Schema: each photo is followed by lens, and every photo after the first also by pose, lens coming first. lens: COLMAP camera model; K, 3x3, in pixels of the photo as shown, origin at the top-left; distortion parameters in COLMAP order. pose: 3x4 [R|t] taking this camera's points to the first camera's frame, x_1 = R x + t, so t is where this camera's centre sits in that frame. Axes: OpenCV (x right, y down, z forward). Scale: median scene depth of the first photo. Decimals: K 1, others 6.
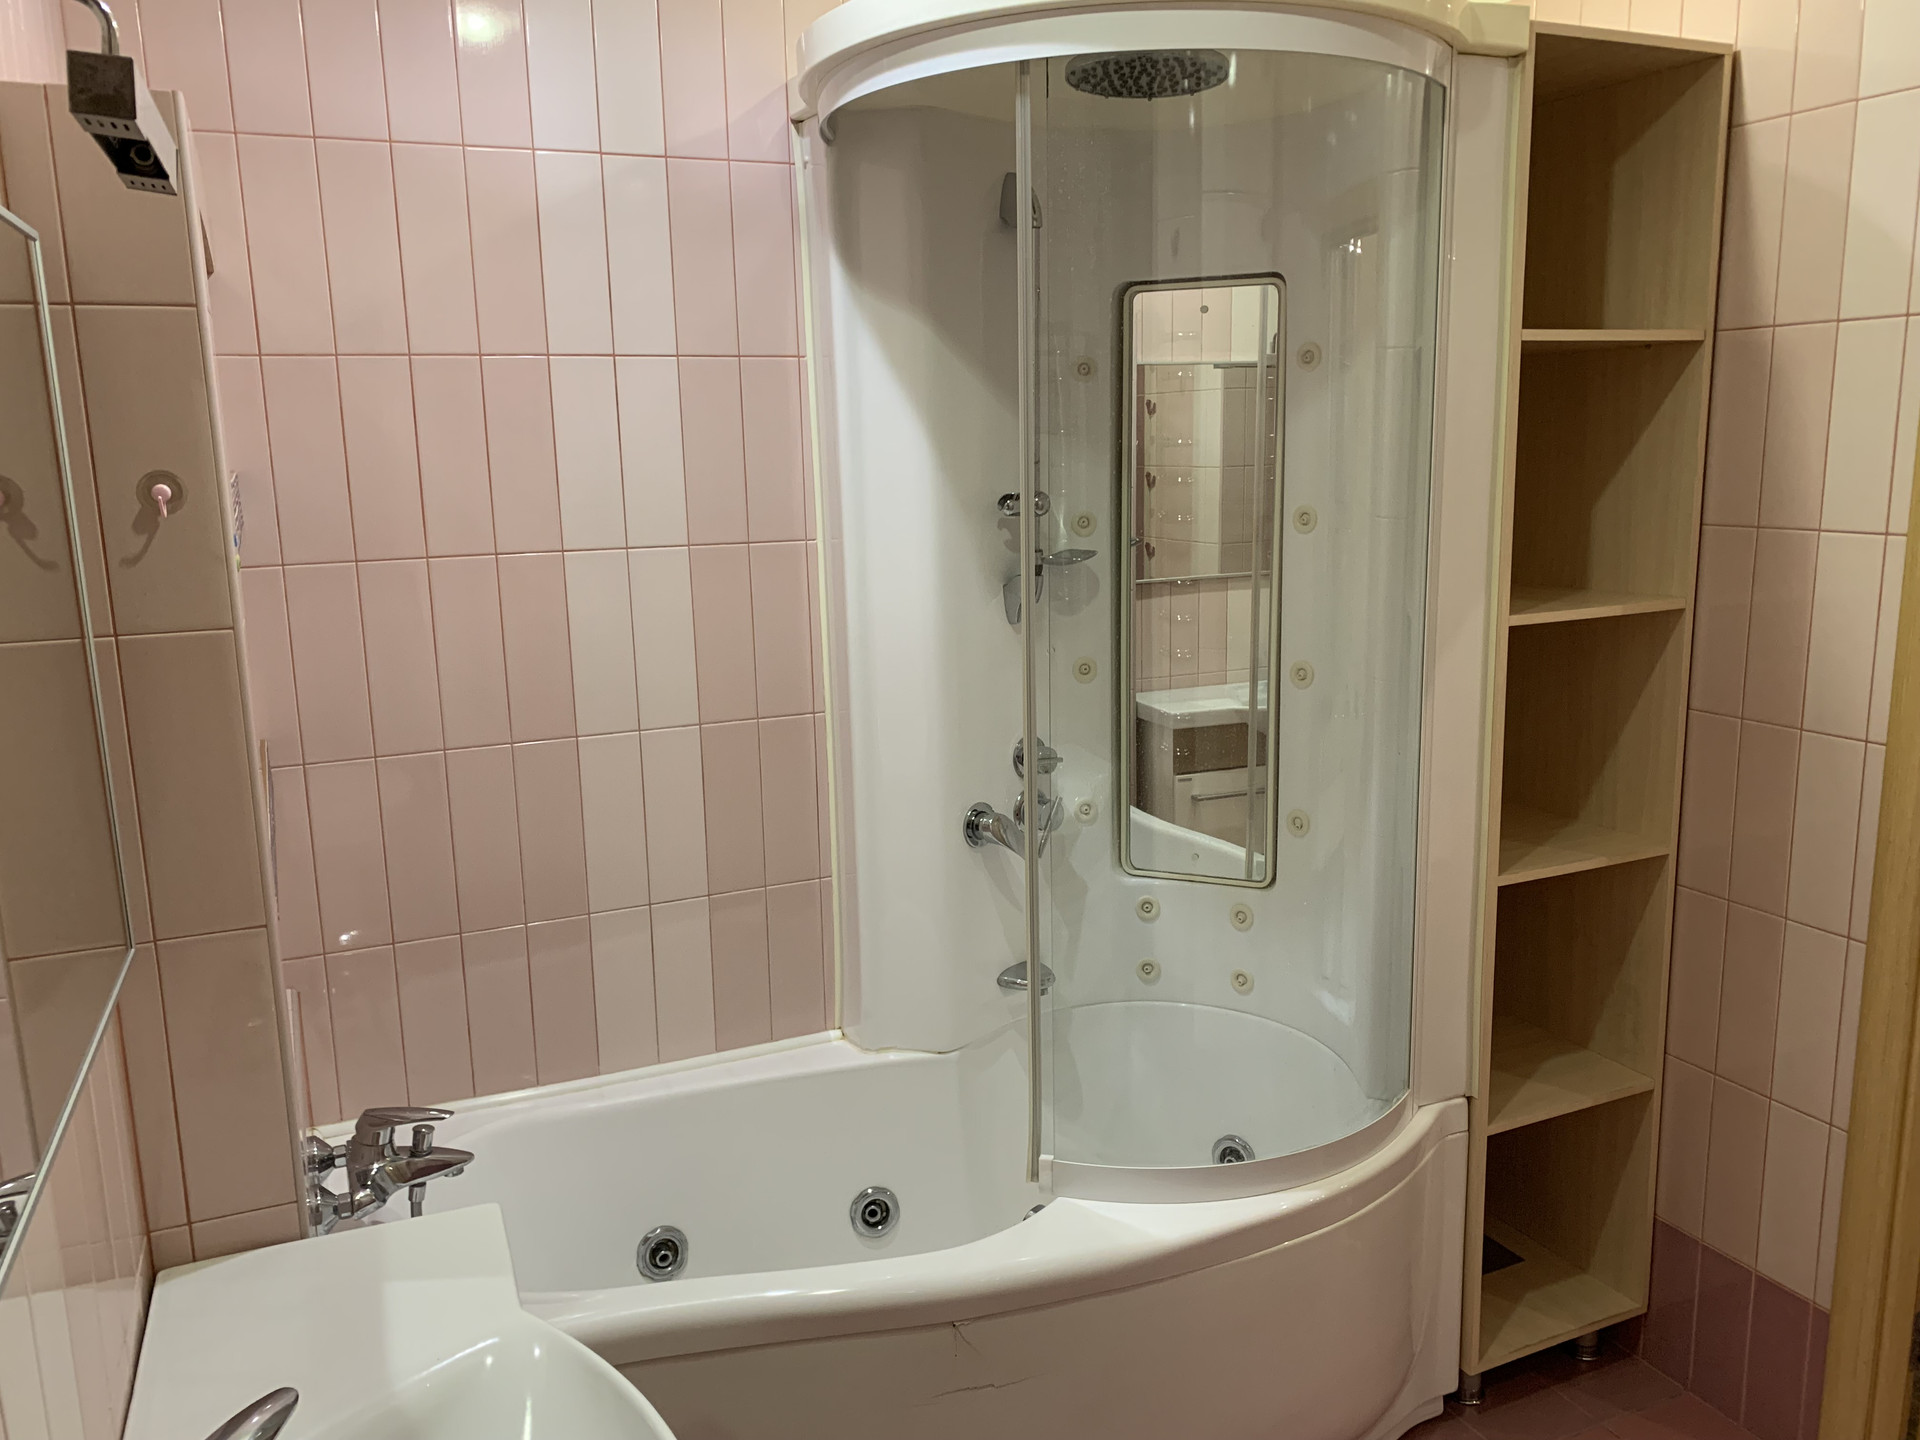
lens RADIAL K [[1494.5, 0, 960.2], [0, 1494.5, 717.1], [0, 0, 1]] dist [0.114439, -0.195304]
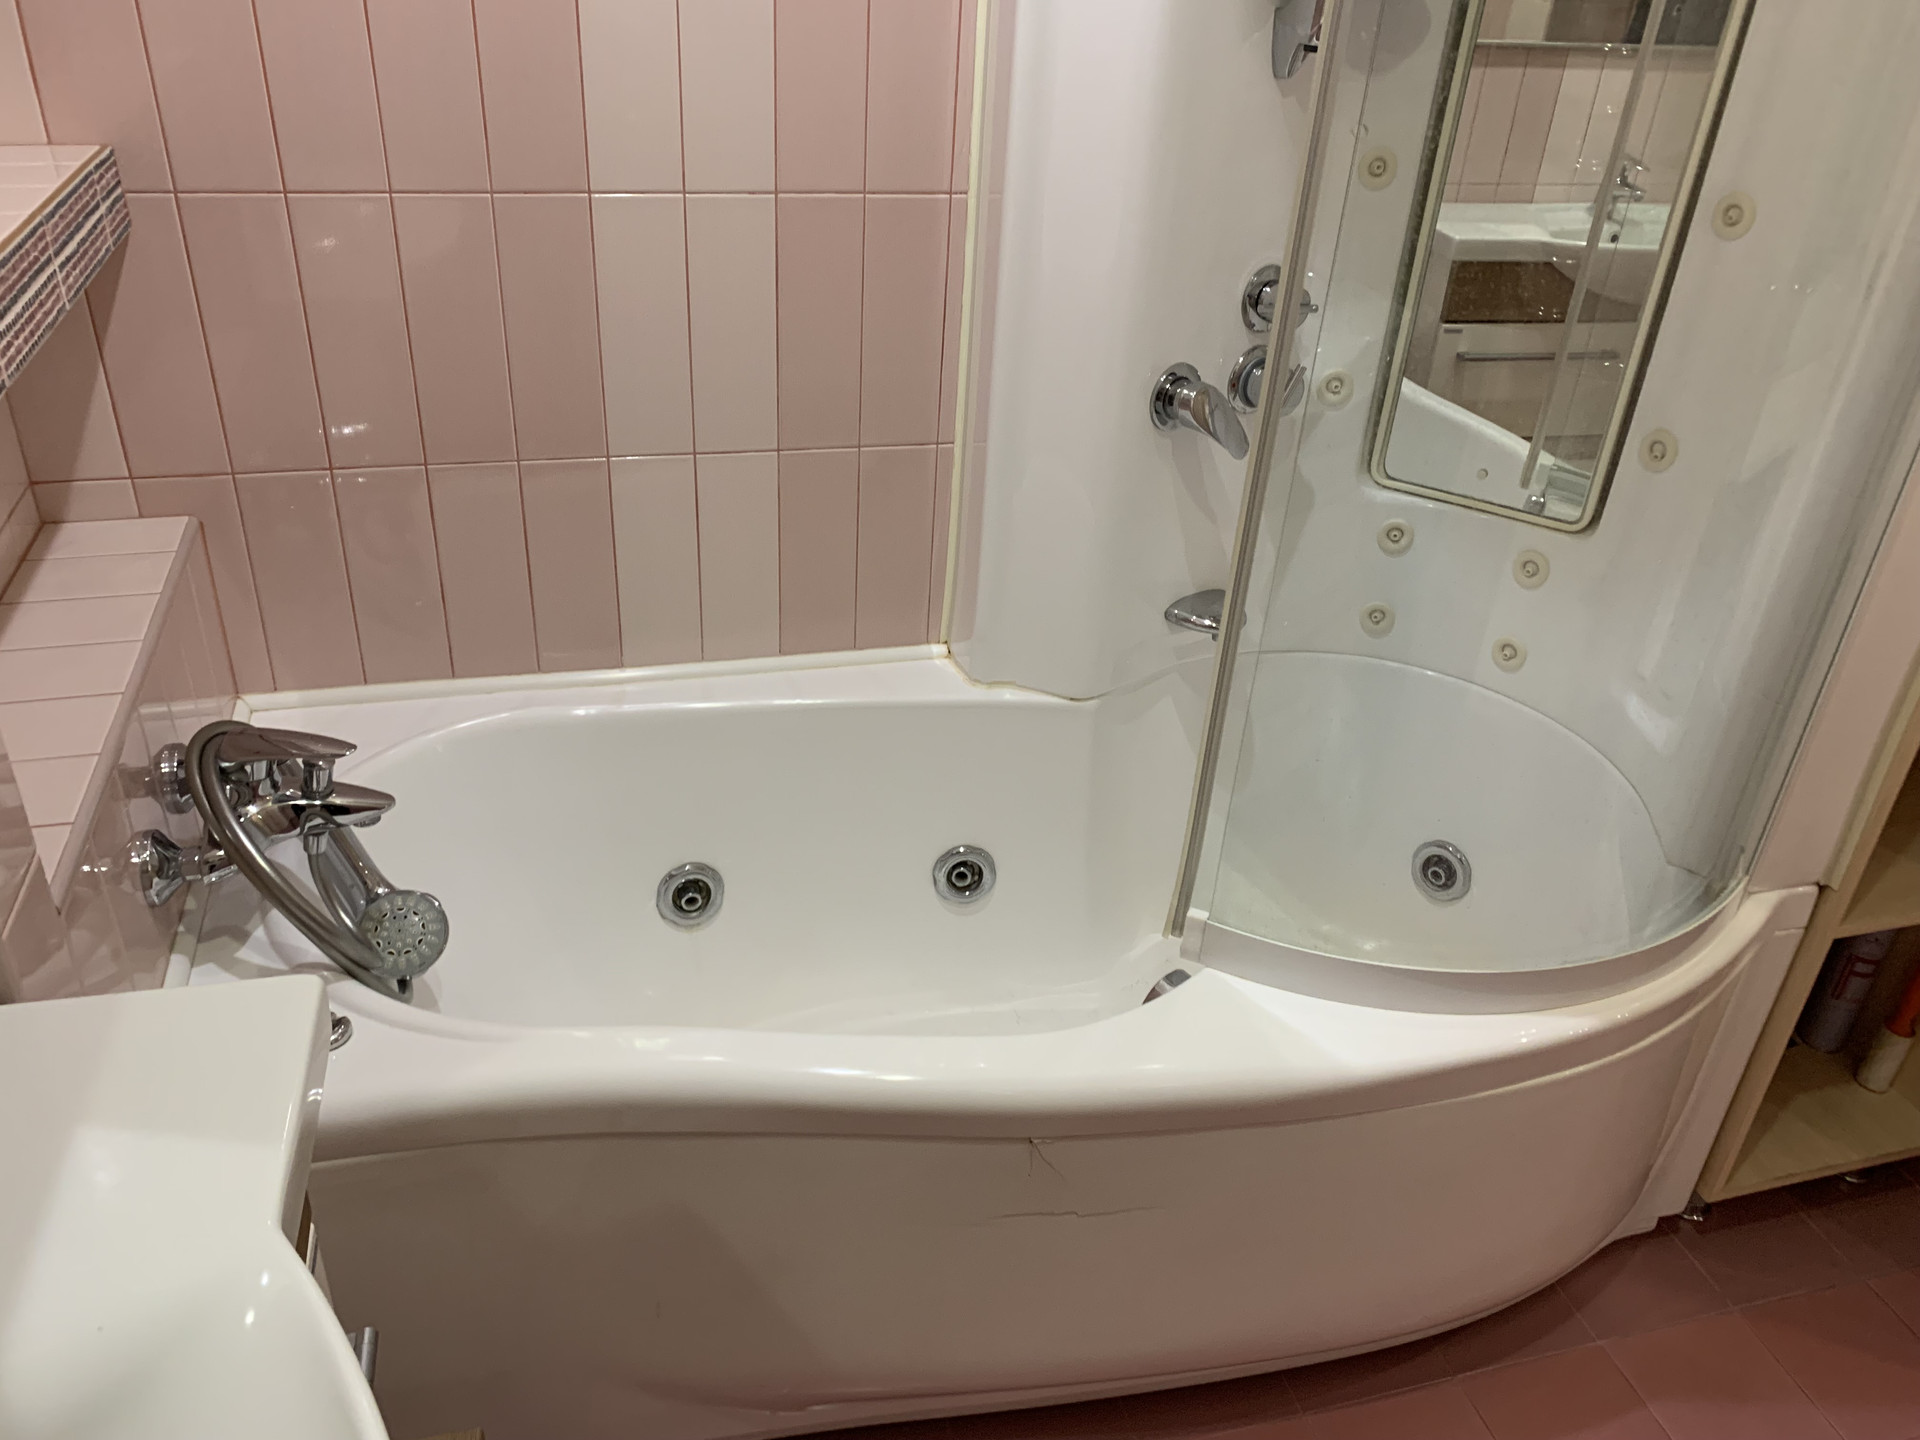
lens RADIAL K [[1494.5, 0, 960.2], [0, 1494.5, 717.1], [0, 0, 1]] dist [0.114439, -0.195304]
pose [[0.985766, 0.144614, -0.085746, -0.003734], [-0.107859, 0.935206, 0.337277, -0.011336], [0.128965, -0.323228, 0.937492, 0.297952]]
